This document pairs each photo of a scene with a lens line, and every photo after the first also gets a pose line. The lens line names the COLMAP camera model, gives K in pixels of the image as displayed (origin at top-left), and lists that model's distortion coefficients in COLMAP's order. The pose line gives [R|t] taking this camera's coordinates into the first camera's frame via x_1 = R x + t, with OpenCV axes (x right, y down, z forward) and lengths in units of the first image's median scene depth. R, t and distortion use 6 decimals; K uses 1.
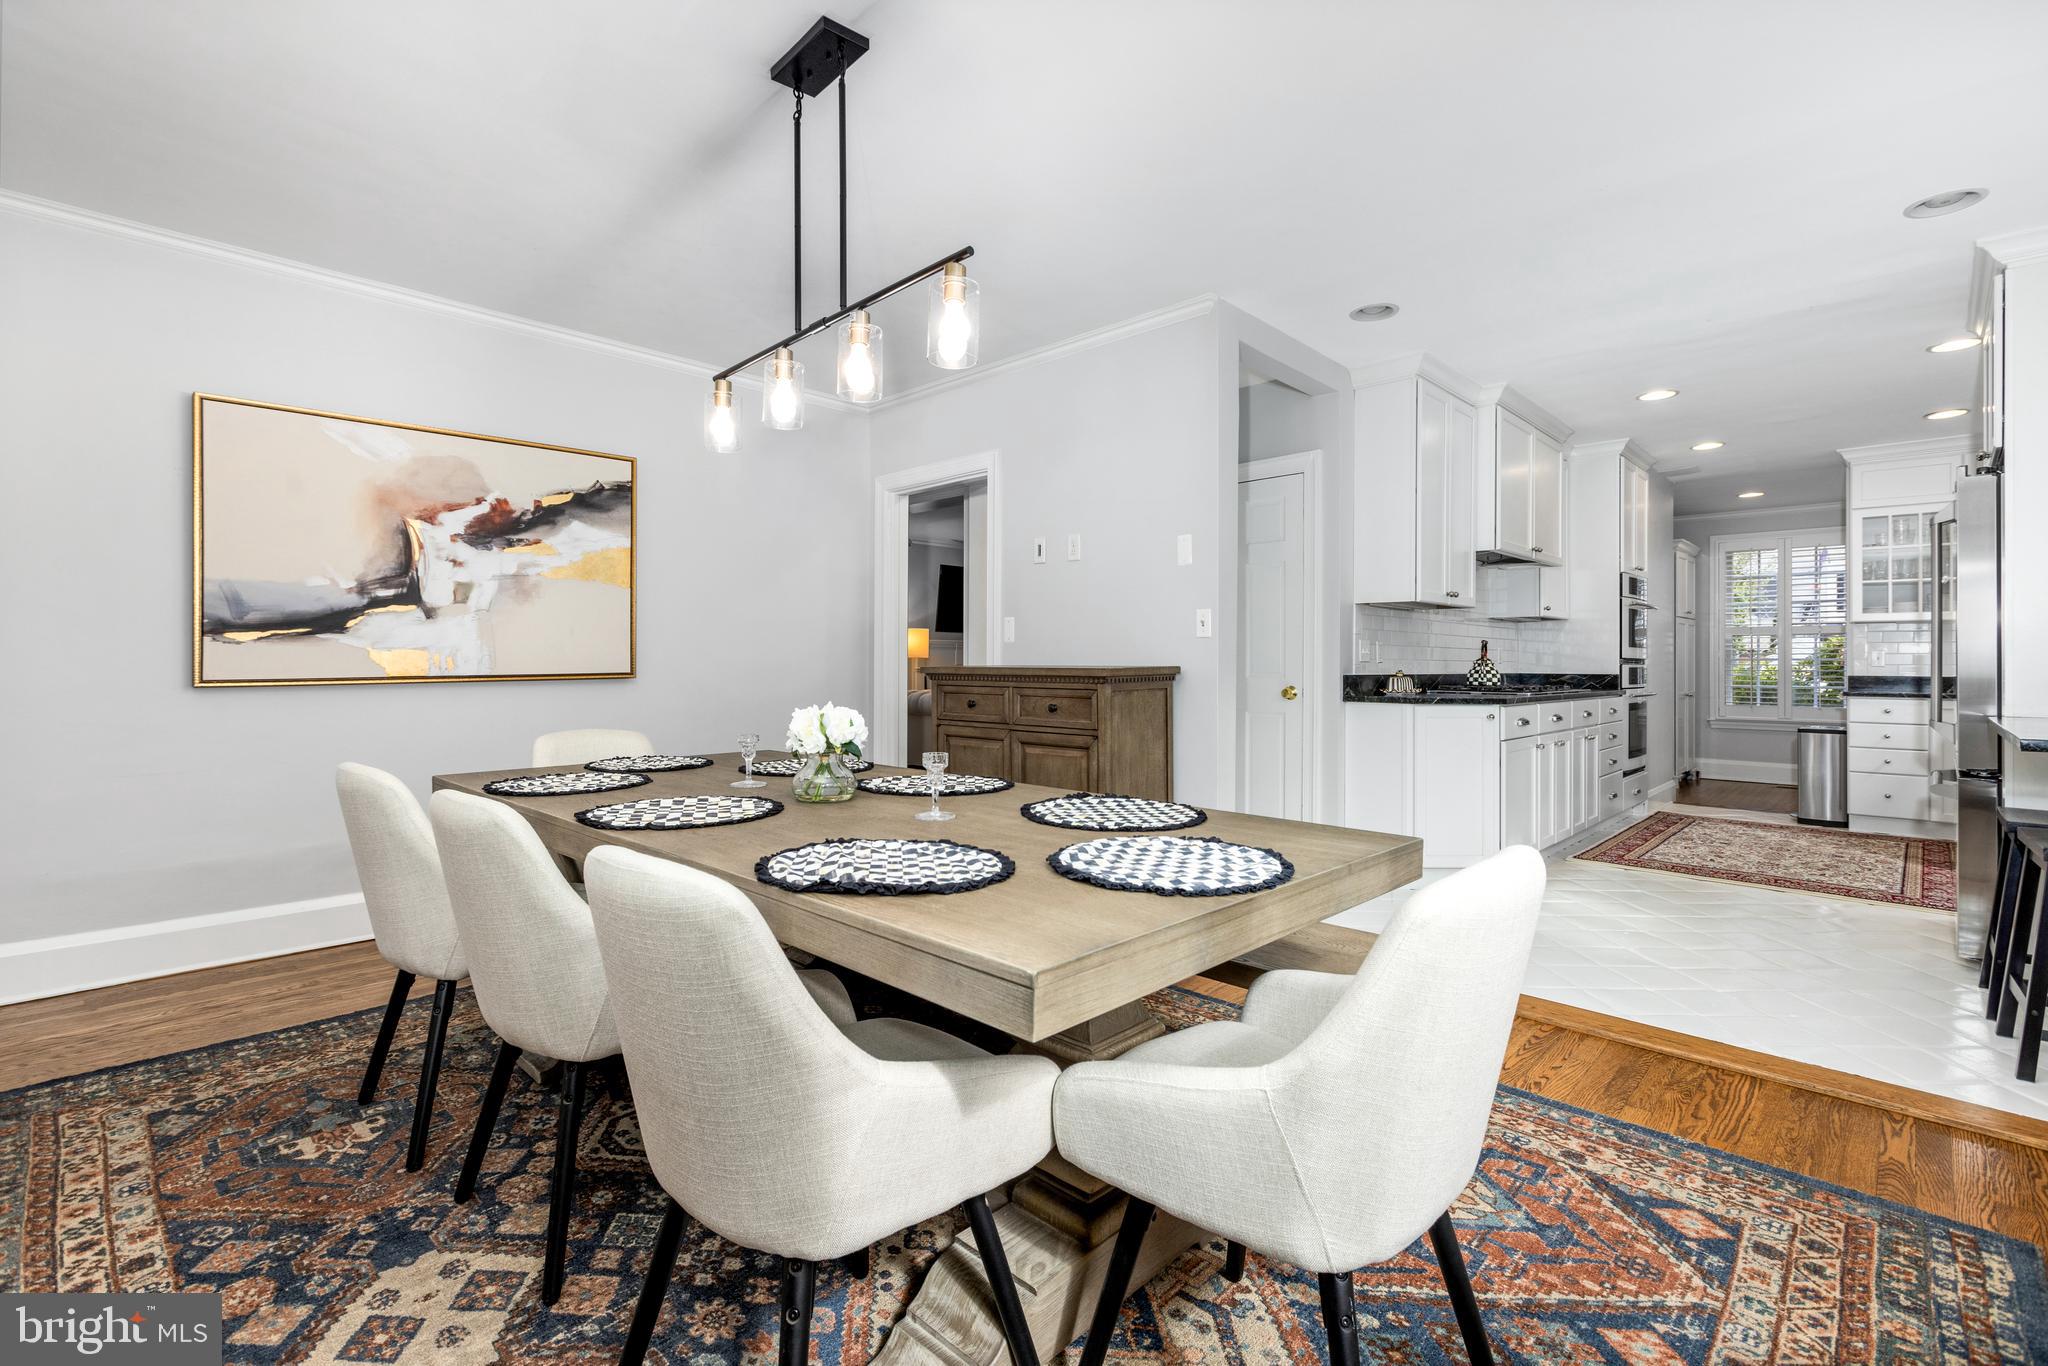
lens RADIAL K [[943.7, 0, 1030.1], [0, 943.7, 666.5], [0, 0, 1]] dist [0.002779, 0.000223]
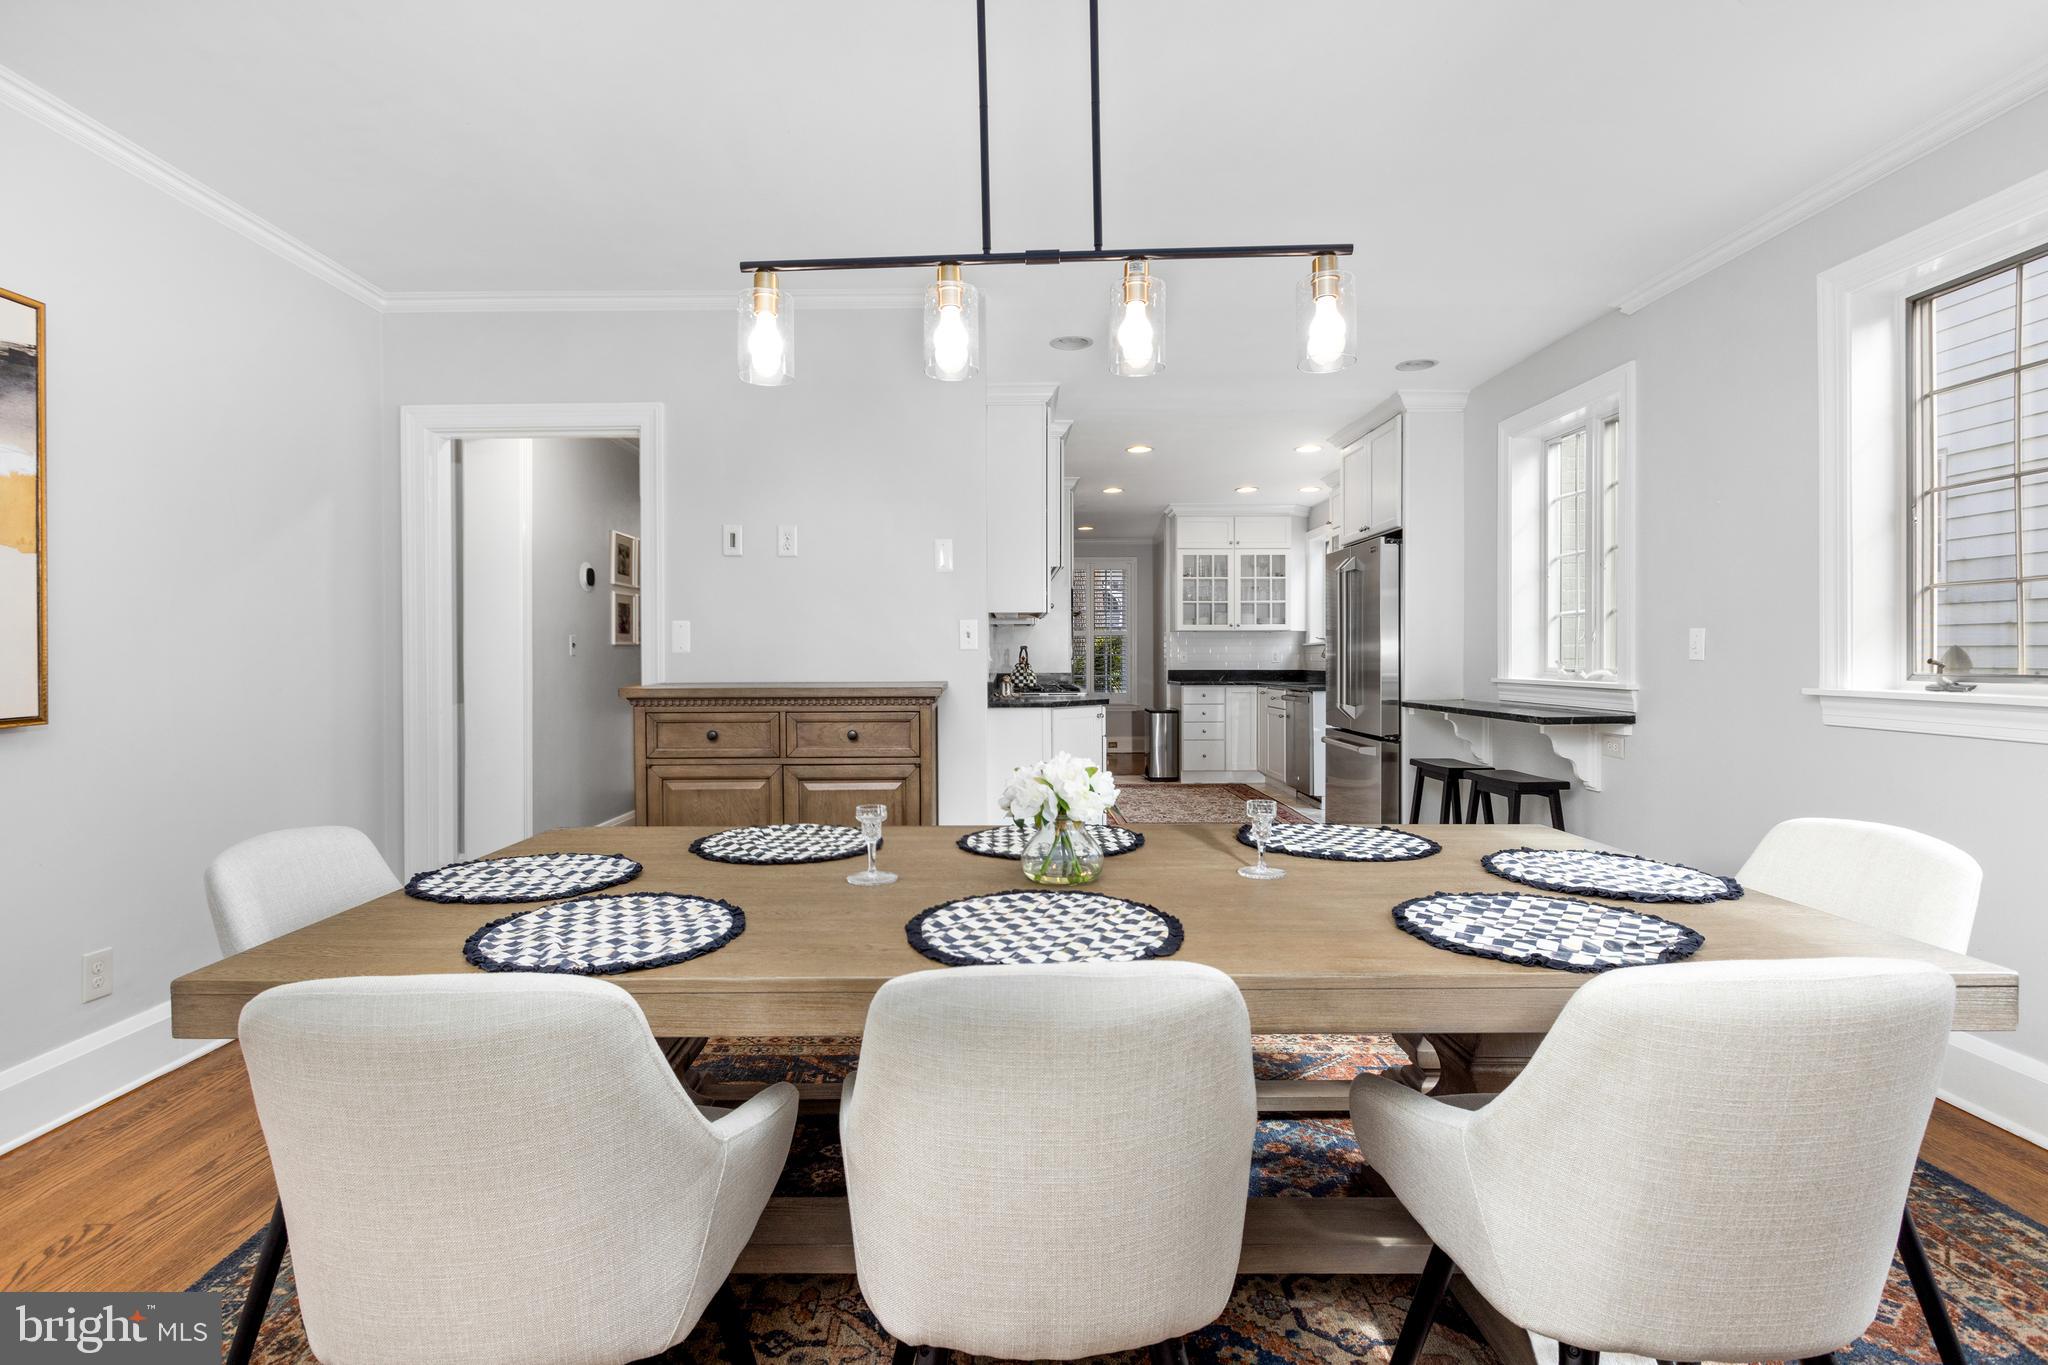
lens RADIAL K [[968.5, 0, 1024.0], [0, 968.5, 682.5], [0, 0, 1]] dist [0.011189, 0.000066]
pose [[0.715784, -0.027461, 0.697781, -0.298764], [0.009958, 0.999526, 0.029121, -0.016836], [-0.698250, -0.013896, 0.715719, 0.170721]]
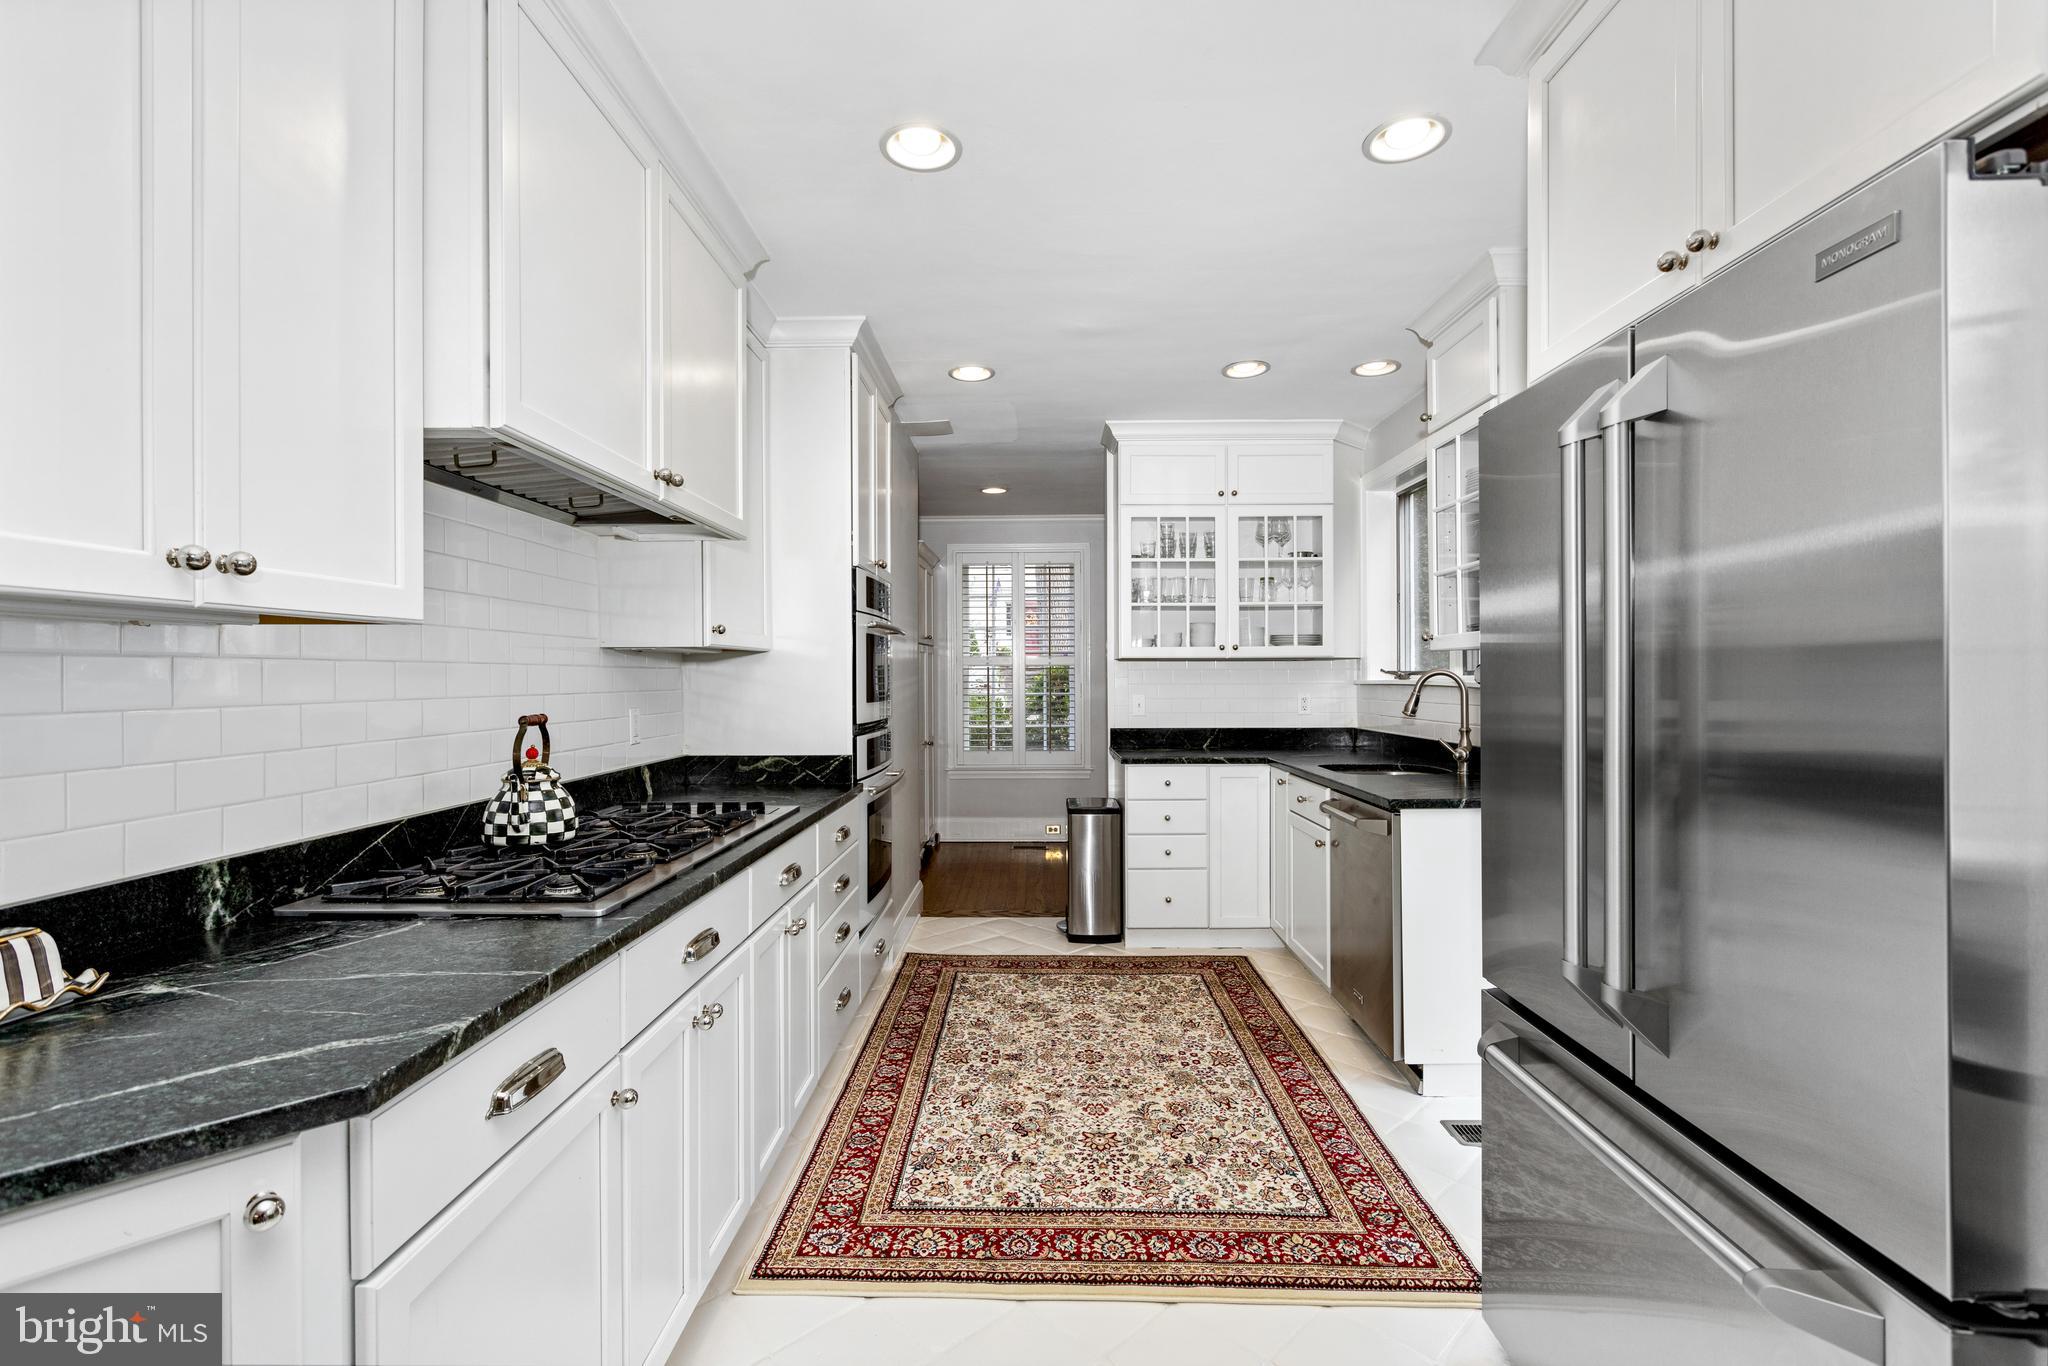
lens RADIAL K [[943.7, 0, 1030.1], [0, 943.7, 666.5], [0, 0, 1]] dist [0.002779, 0.000223]
pose [[0.730938, -0.001722, 0.682442, 0.353022], [0.006935, 0.999964, -0.004904, -0.041625], [-0.682409, 0.008317, 0.730923, 0.573279]]
